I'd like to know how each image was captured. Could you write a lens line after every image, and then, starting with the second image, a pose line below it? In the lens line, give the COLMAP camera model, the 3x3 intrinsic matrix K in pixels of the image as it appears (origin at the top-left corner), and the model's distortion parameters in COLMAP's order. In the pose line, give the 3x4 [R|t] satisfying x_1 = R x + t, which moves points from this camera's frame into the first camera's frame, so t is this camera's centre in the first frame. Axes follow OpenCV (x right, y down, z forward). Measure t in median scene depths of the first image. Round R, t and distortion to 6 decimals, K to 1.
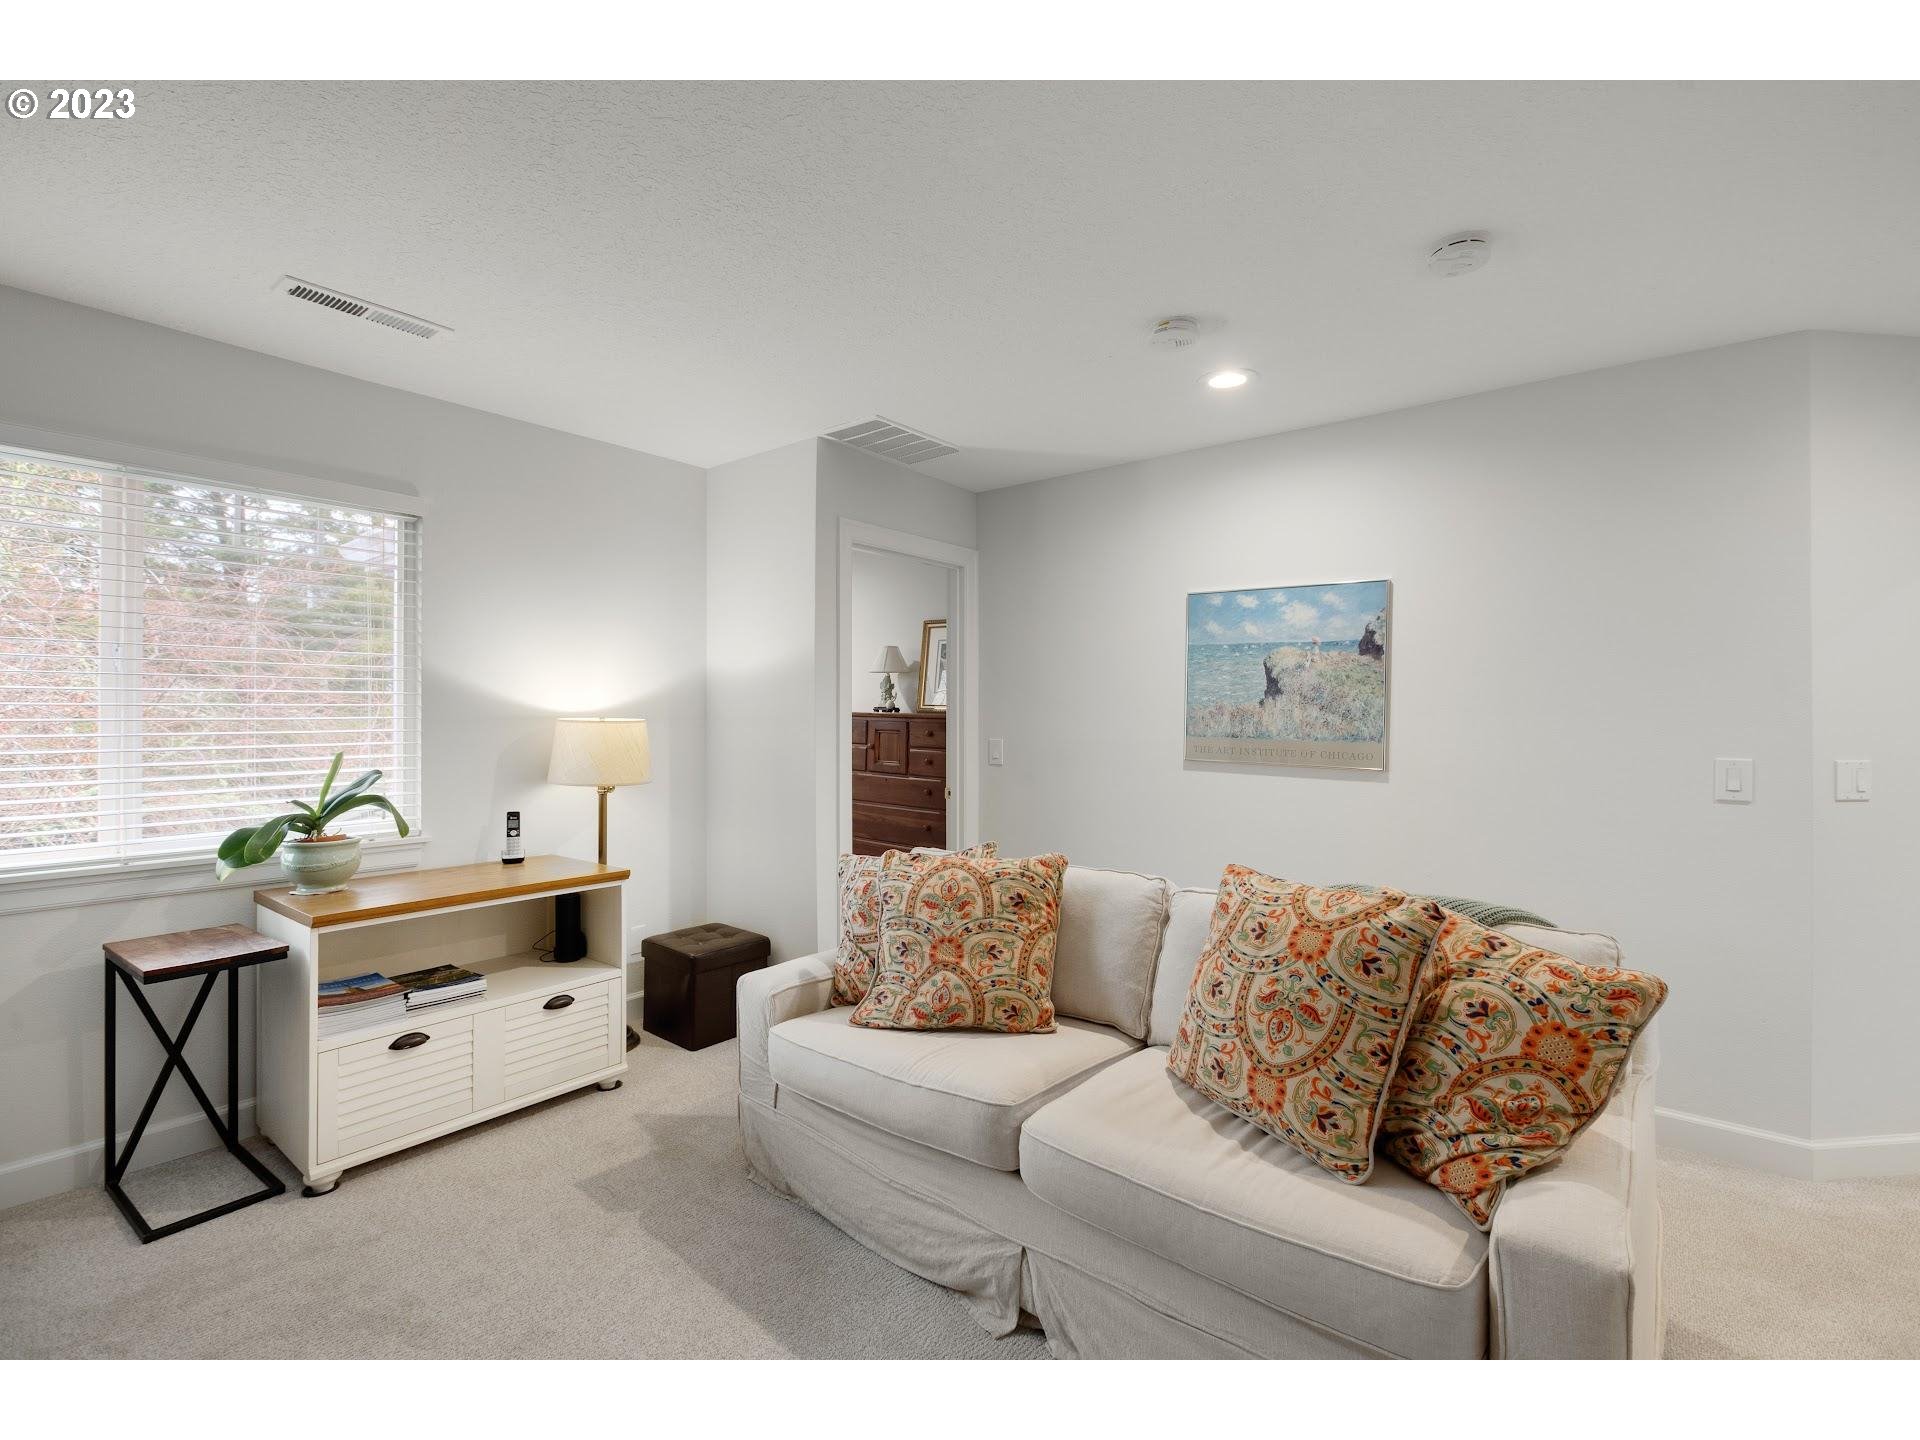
lens RADIAL K [[852.3, 0, 963.9], [0, 852.3, 712.0], [0, 0, 1]] dist [-0.001775, -0.000128]
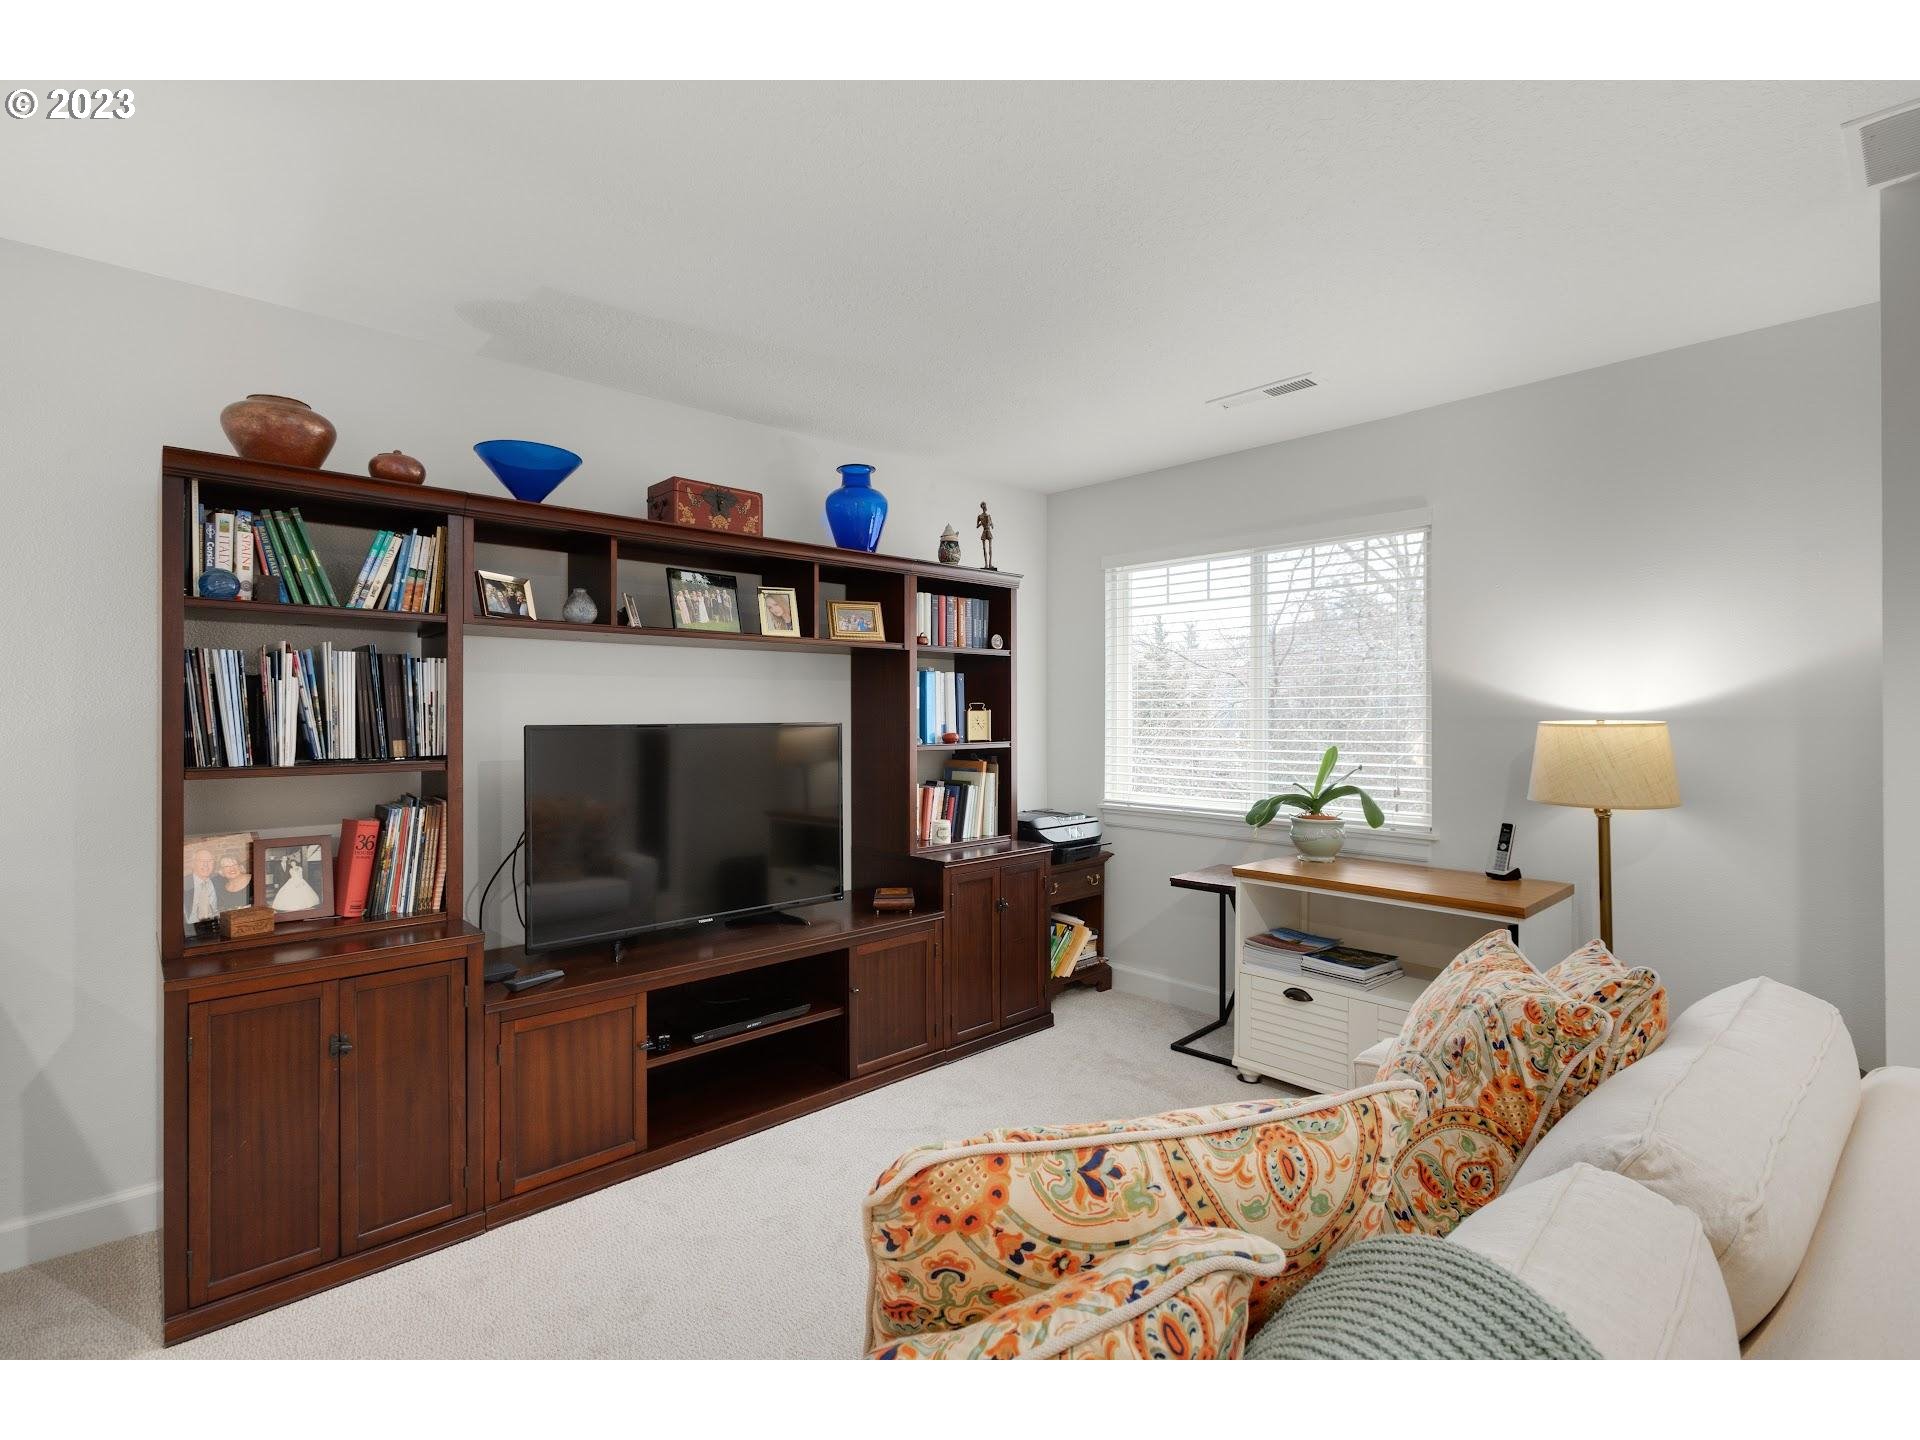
lens RADIAL K [[873.5, 0, 960.0], [0, 873.5, 720.0], [0, 0, 1]] dist [-0.000727, -0.000051]
pose [[-0.138779, -0.005740, -0.990307, 0.562200], [-0.001723, 0.999983, -0.005555, 0.016150], [0.990322, 0.000935, -0.138787, 0.661189]]
